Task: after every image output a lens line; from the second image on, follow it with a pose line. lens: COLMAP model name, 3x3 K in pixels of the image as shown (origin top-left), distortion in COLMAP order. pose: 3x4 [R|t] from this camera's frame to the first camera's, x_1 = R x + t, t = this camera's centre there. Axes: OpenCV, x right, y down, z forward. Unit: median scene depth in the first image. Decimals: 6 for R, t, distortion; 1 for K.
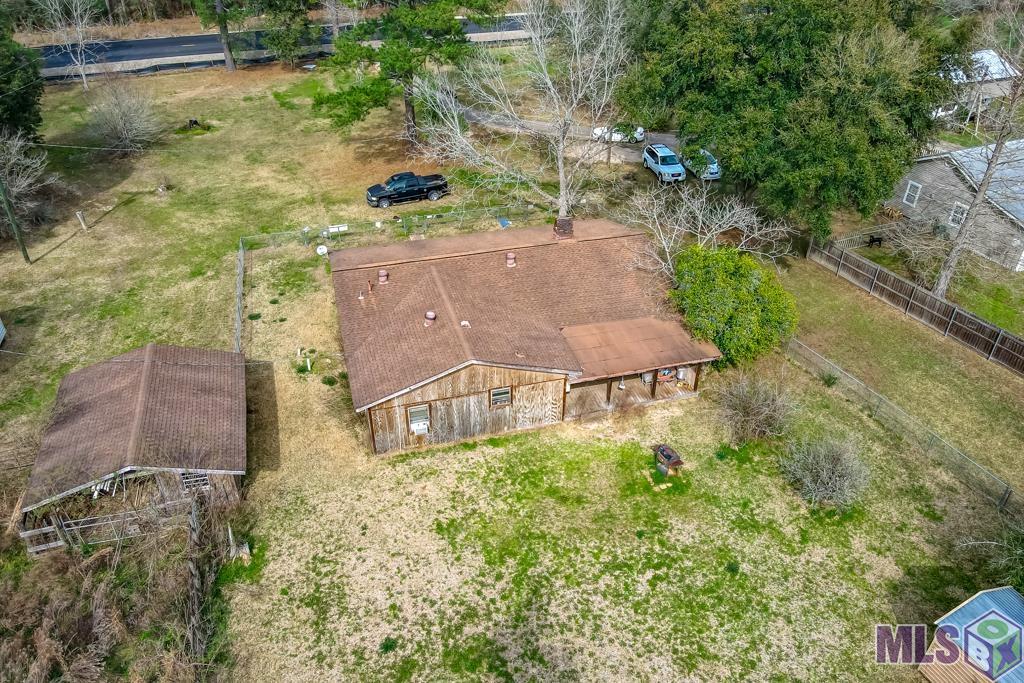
lens RADIAL K [[741.8, 0, 512.0], [0, 741.8, 341.5], [0, 0, 1]] dist [0.022964, -0.002135]
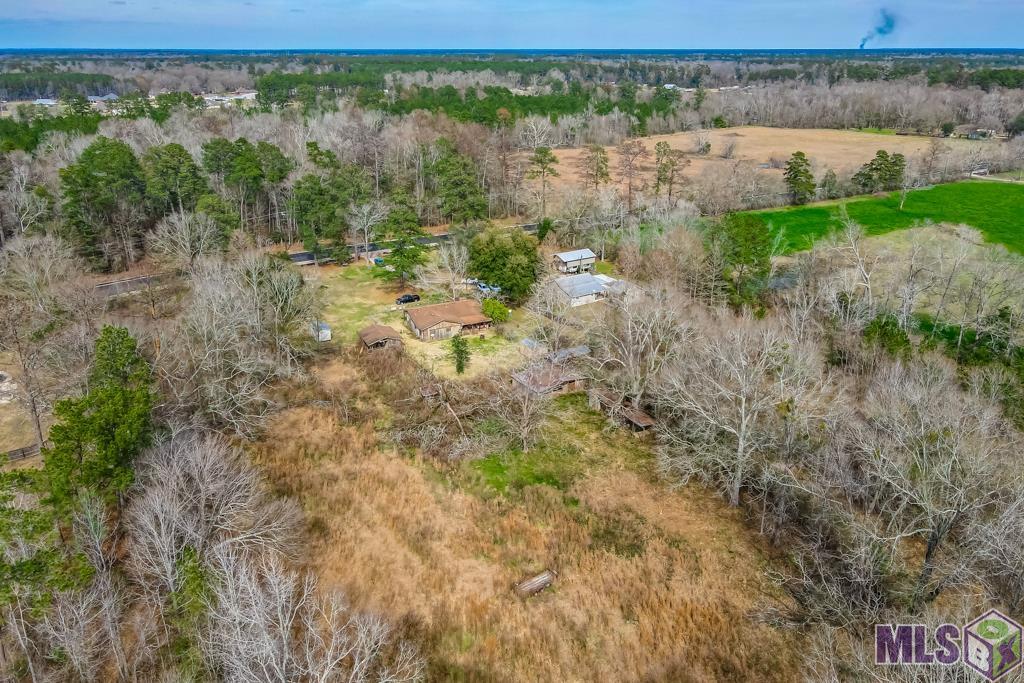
lens RADIAL K [[741.8, 0, 512.0], [0, 741.8, 341.5], [0, 0, 1]] dist [0.022964, -0.002135]
pose [[0.983036, -0.058965, 0.173678, -0.274031], [0.096094, 0.972127, -0.213857, 0.742690], [-0.156227, 0.226918, 0.961302, -2.248410]]
